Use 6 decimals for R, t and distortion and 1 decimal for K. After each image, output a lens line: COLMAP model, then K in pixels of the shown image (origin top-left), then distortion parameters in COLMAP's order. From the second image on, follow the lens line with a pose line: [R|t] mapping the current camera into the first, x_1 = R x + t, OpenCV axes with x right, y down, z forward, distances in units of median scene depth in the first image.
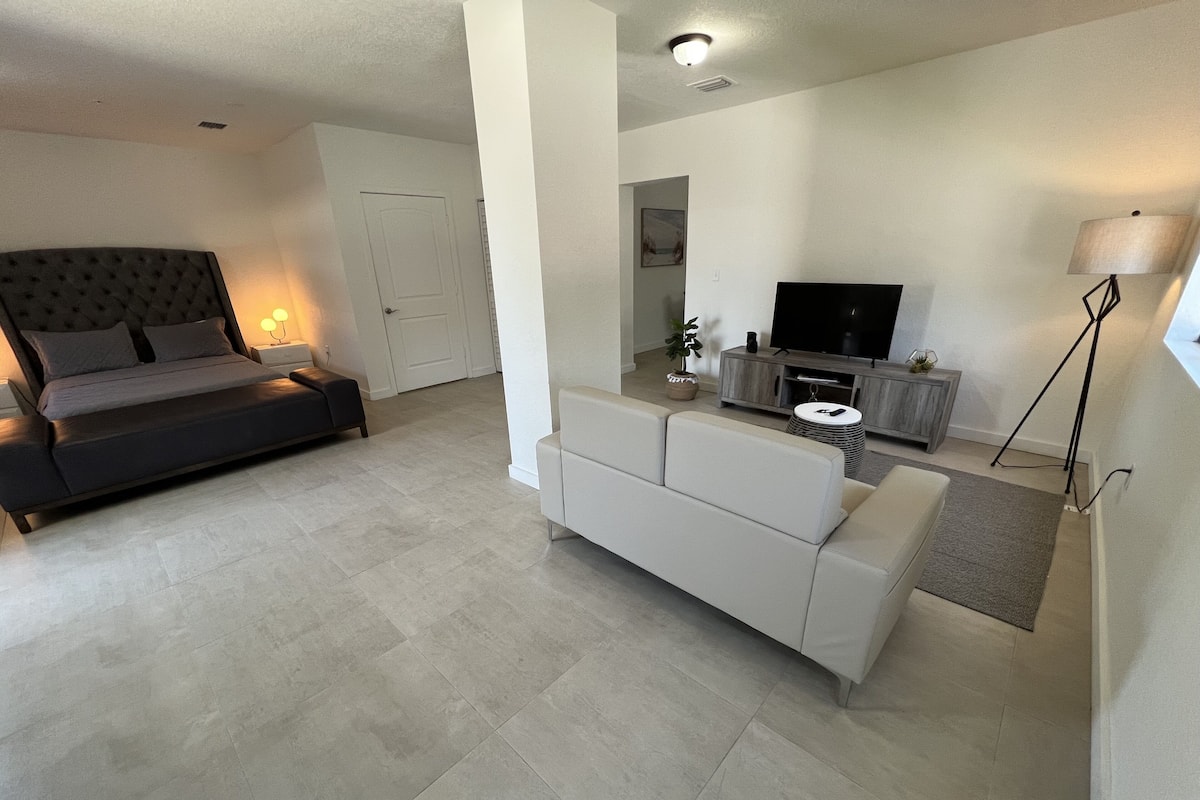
lens RADIAL K [[454.4, 0, 598.2], [0, 454.4, 426.9], [0, 0, 1]] dist [-0.000447, -0.000036]
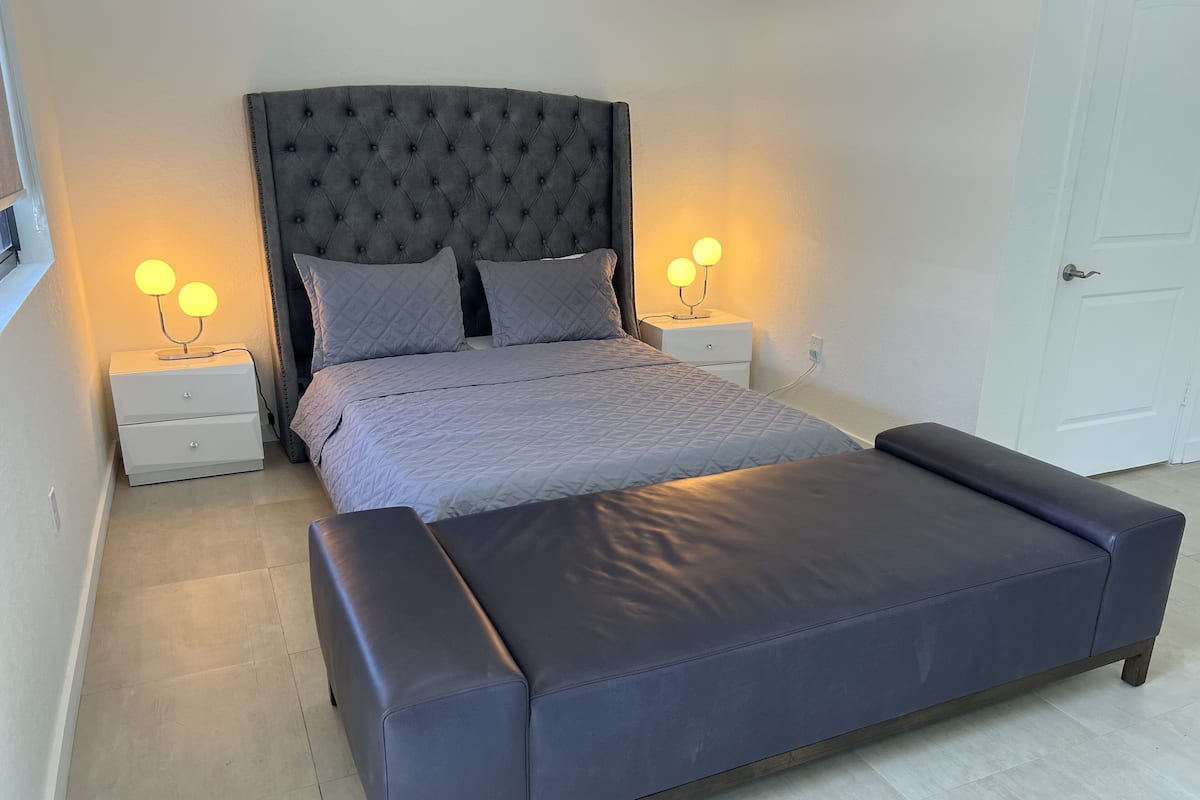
lens RADIAL K [[920.4, 0, 600.0], [0, 920.4, 400.0], [0, 0, 1]] dist [0.025470, -0.000980]
pose [[0.935481, 0.134457, -0.326798, -0.571683], [-0.158085, 0.986320, -0.046718, -0.061604], [0.316045, 0.095366, 0.943939, 0.192510]]
